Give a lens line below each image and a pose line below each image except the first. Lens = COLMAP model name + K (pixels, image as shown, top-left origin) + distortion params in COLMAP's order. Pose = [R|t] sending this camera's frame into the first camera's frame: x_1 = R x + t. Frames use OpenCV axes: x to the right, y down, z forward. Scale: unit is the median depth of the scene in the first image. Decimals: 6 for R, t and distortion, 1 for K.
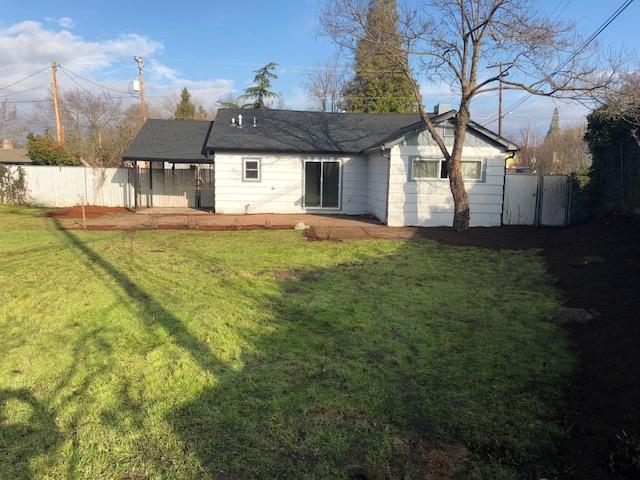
lens RADIAL K [[523.9, 0, 314.9], [0, 523.9, 240.7], [0, 0, 1]] dist [0.024532, -0.023548]
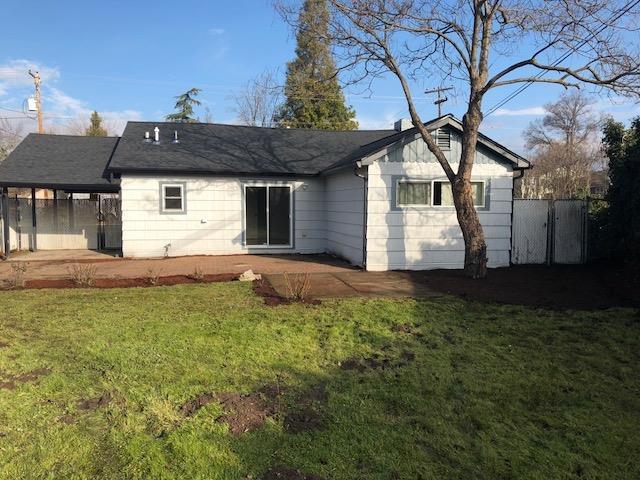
lens RADIAL K [[523.9, 0, 326.0], [0, 523.9, 245.4], [0, 0, 1]] dist [0.024532, -0.023548]
pose [[0.986984, -0.024638, 0.158919, -0.030249], [0.032719, 0.998290, -0.048439, -0.028022], [-0.157454, 0.053009, 0.986103, 0.266578]]
